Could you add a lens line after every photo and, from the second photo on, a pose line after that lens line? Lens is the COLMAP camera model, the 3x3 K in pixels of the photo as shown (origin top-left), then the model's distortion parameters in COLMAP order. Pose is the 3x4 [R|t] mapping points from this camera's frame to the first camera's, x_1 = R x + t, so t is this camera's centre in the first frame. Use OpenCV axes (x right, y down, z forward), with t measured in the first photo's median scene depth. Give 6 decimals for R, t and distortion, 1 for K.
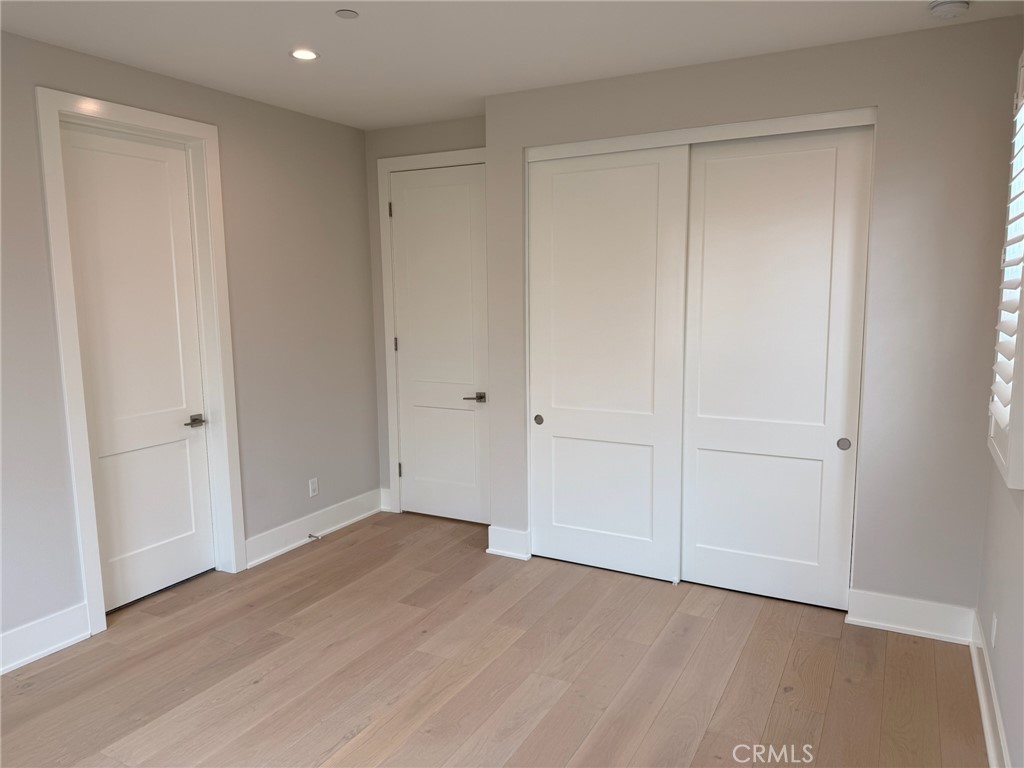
lens RADIAL K [[725.6, 0, 513.1], [0, 725.6, 388.8], [0, 0, 1]] dist [0.118662, -0.153640]
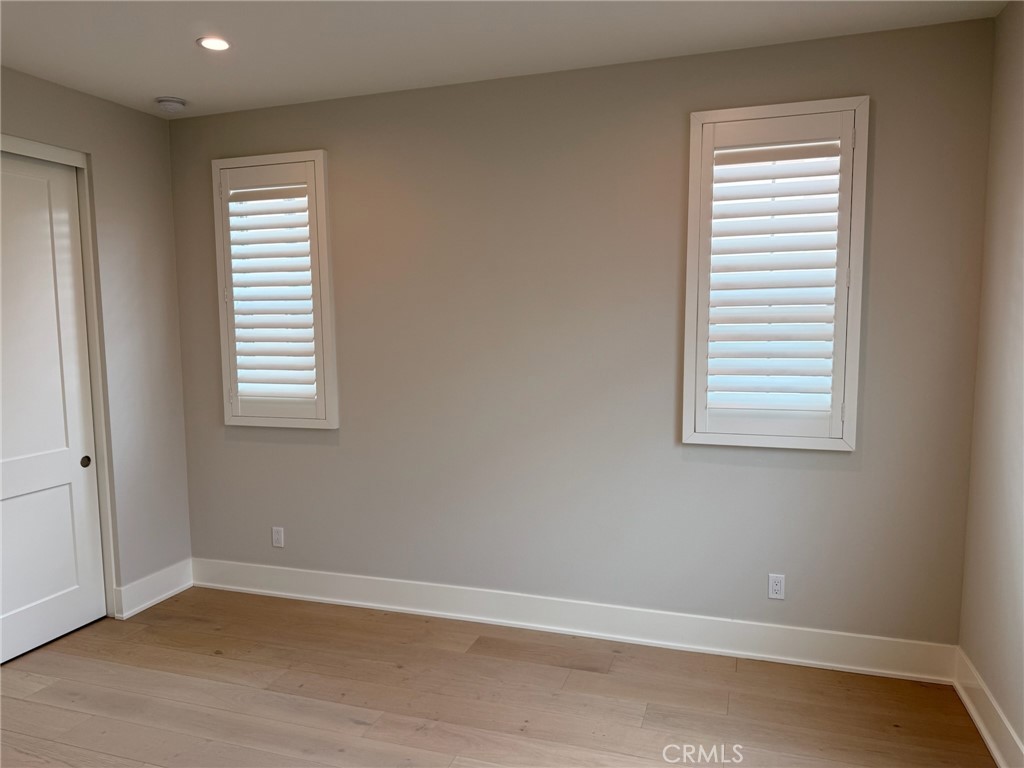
lens RADIAL K [[725.6, 0, 513.1], [0, 725.6, 388.8], [0, 0, 1]] dist [0.118662, -0.153640]
pose [[-0.172398, -0.078400, 0.981902, -0.694302], [0.149165, 0.983254, 0.104698, -0.048206], [-0.973668, 0.164515, -0.157816, 0.556764]]
